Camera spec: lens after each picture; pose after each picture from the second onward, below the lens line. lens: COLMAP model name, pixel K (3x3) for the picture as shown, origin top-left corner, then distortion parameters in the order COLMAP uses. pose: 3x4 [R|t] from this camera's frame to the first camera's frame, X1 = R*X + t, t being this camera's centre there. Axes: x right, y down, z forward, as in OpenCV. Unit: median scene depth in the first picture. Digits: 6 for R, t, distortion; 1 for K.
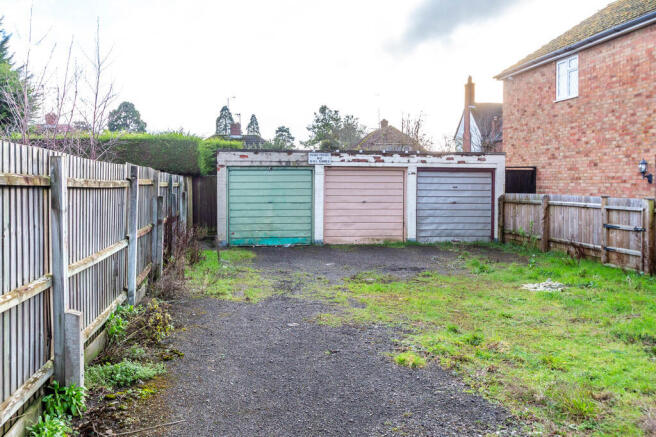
lens RADIAL K [[713.4, 0, 328.0], [0, 713.4, 218.5], [0, 0, 1]] dist [-0.006270, -0.000509]
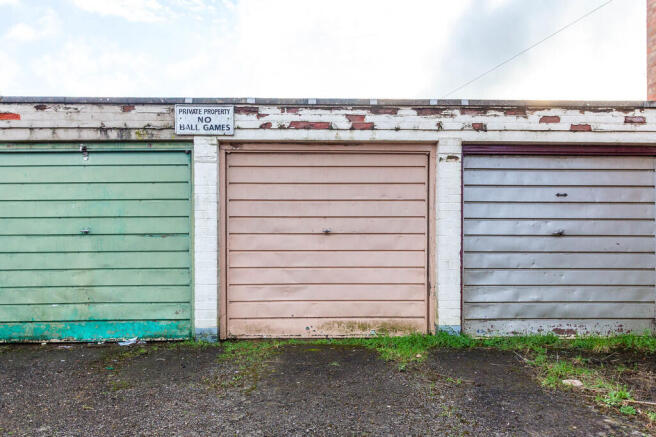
lens RADIAL K [[464.1, 0, 328.0], [0, 464.1, 218.5], [0, 0, 1]] dist [-0.001669, -0.000060]
pose [[0.991729, -0.004157, -0.128284, 0.085162], [-0.002872, 0.998506, -0.054560, -0.016828], [0.128320, 0.054477, 0.990235, 0.746440]]
